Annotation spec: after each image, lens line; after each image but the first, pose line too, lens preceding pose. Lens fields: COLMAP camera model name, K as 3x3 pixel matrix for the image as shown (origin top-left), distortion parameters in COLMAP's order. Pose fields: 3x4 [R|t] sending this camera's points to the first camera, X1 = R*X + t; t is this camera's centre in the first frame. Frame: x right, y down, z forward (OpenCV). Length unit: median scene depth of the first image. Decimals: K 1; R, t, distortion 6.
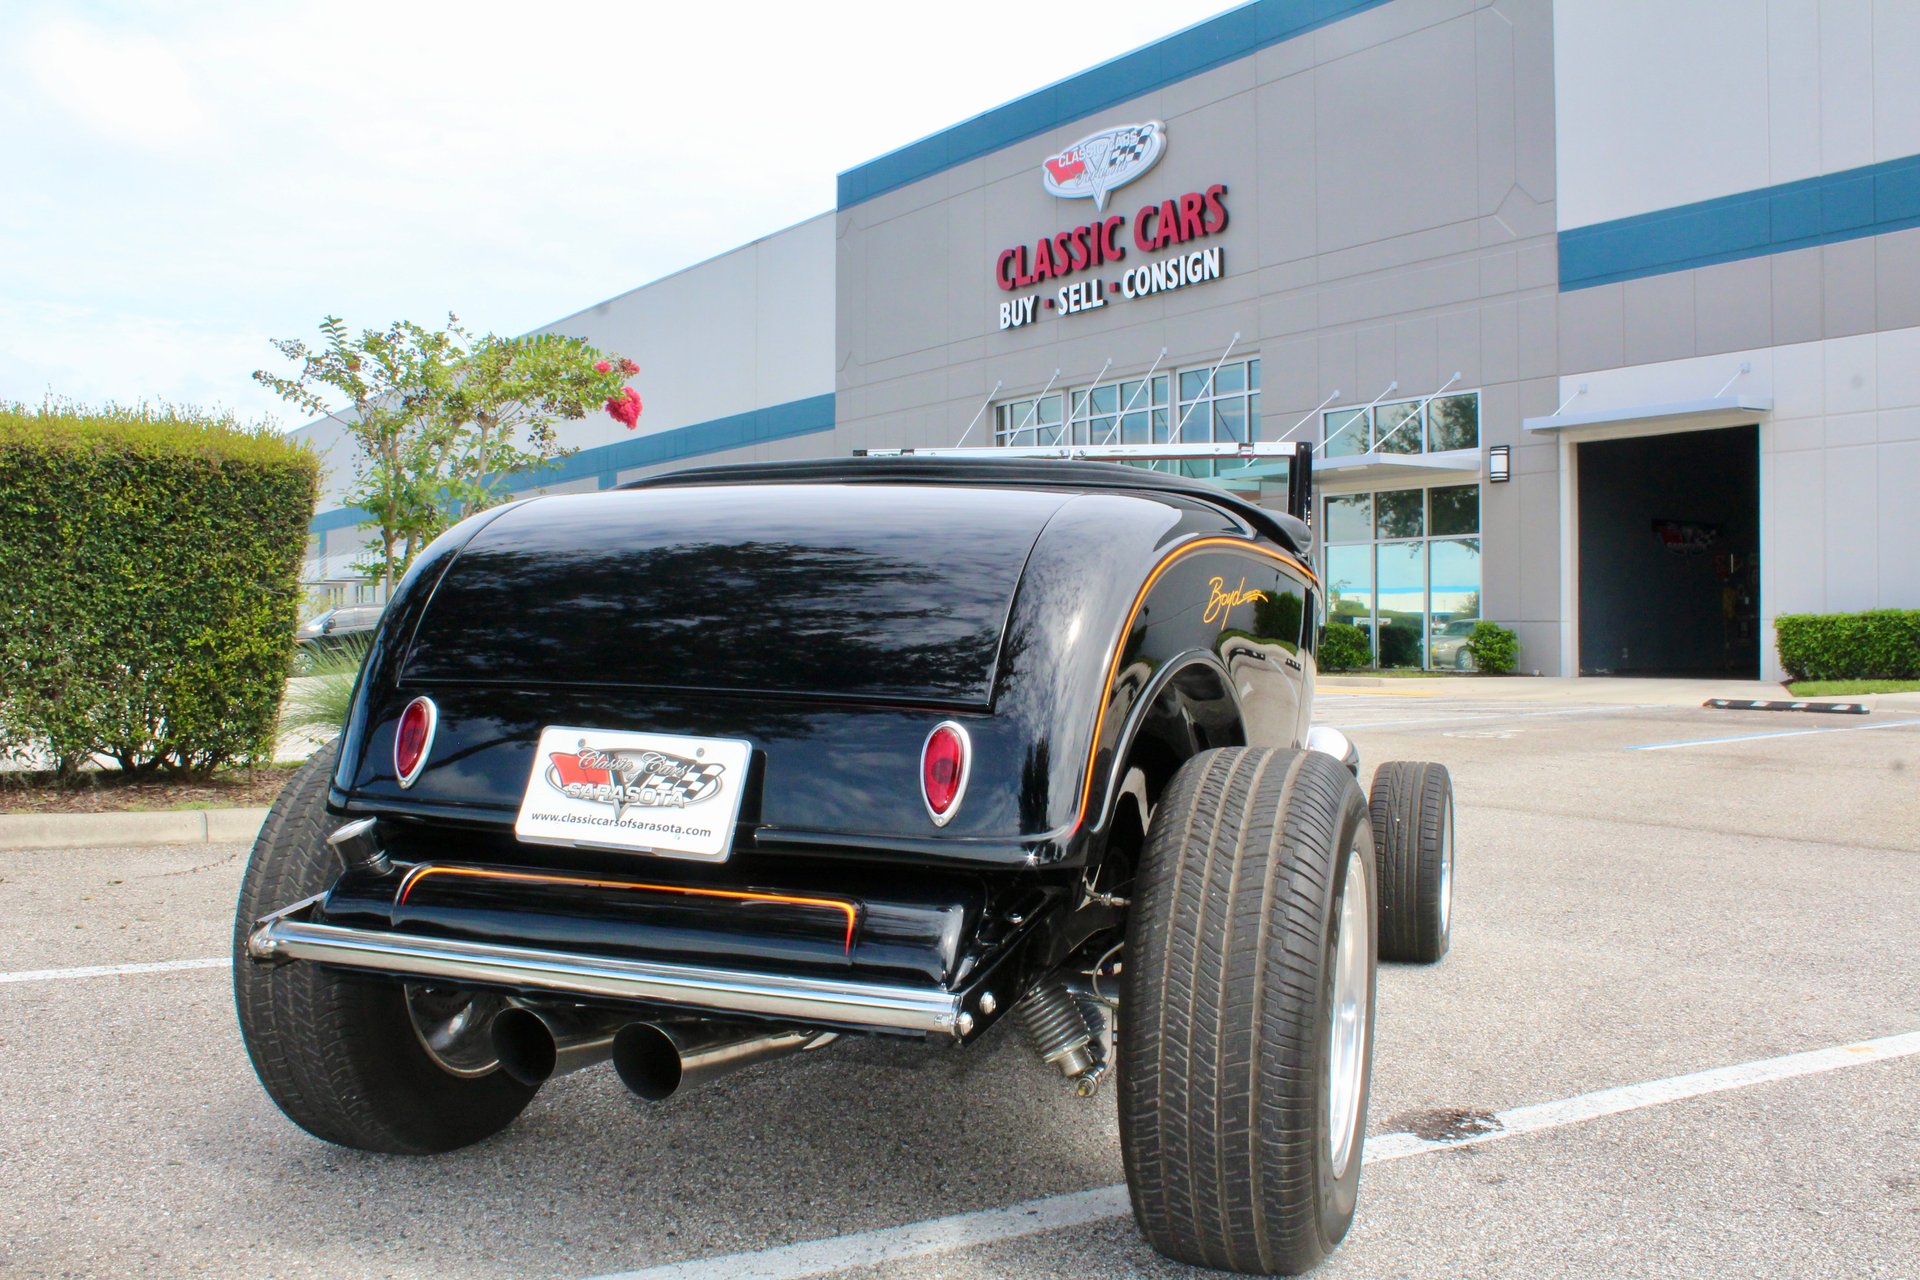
lens RADIAL K [[1756.1, 0, 962.3], [0, 1756.1, 640.8], [0, 0, 1]] dist [-0.154919, 0.157472]
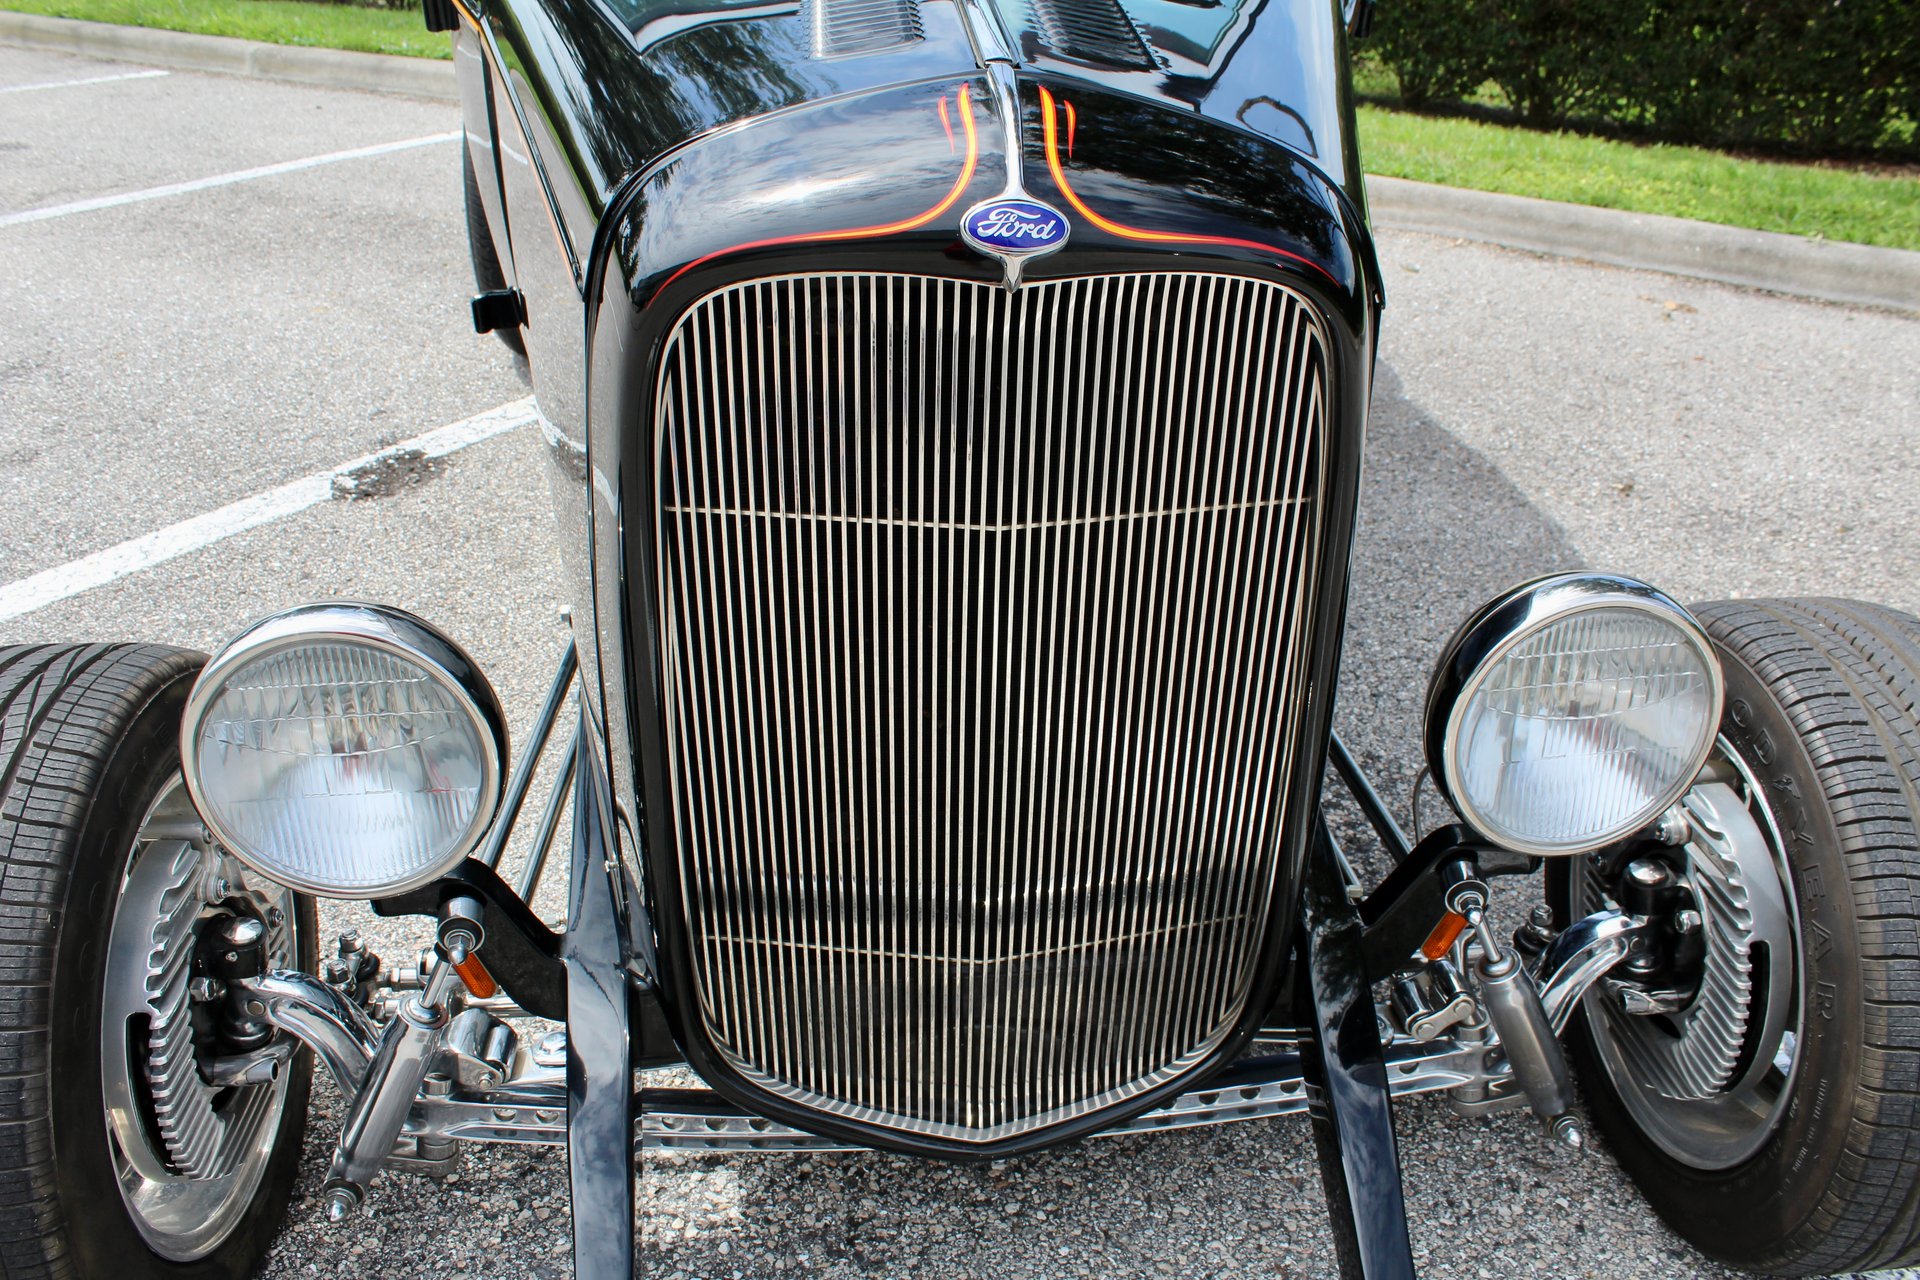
lens RADIAL K [[1590.6, 0, 957.9], [0, 1590.6, 640.5], [0, 0, 1]] dist [-0.168680, 0.150266]
pose [[-0.917480, 0.155406, -0.366168, 0.049123], [-0.034428, 0.886048, 0.462314, -0.010723], [0.396289, 0.436770, -0.807581, 0.290794]]
